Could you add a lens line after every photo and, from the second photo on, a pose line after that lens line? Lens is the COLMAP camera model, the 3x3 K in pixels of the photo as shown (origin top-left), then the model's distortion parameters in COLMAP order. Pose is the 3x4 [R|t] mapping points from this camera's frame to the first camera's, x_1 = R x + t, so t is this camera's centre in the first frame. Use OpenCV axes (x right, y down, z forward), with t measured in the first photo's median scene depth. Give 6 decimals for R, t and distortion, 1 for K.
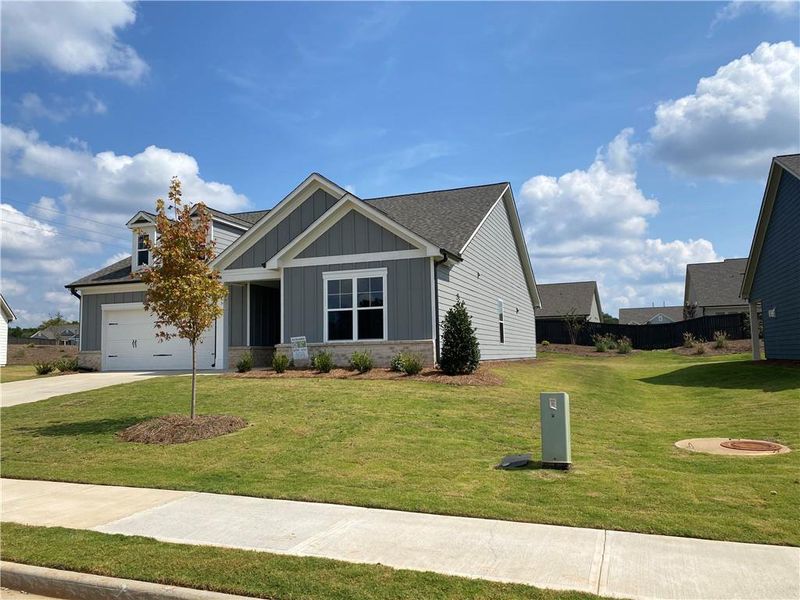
lens RADIAL K [[591.2, 0, 400.0], [0, 591.2, 300.0], [0, 0, 1]] dist [0.091969, -0.062090]
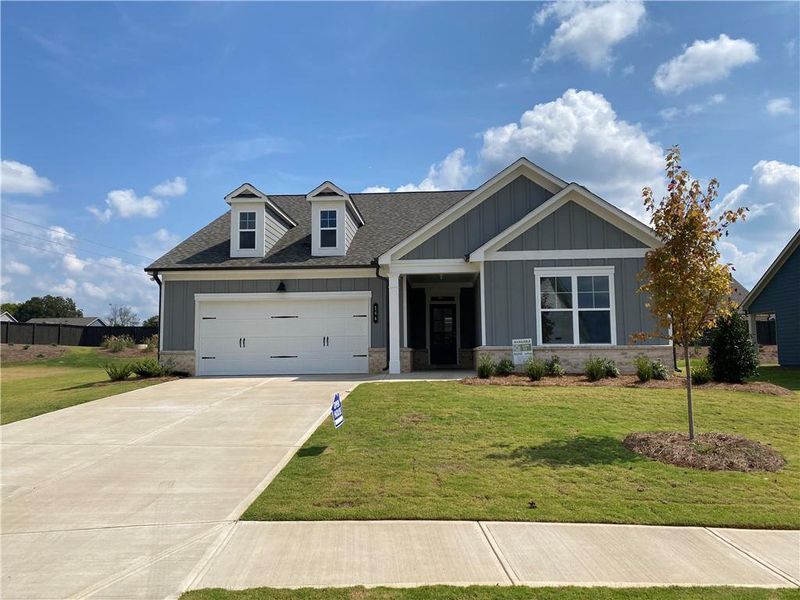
lens RADIAL K [[591.2, 0, 400.0], [0, 591.2, 300.0], [0, 0, 1]] dist [0.091969, -0.062090]
pose [[0.958692, 0.036199, 0.282134, -0.564993], [-0.034600, 0.999344, -0.010649, 0.018288], [-0.282335, 0.000447, 0.959316, 0.185863]]
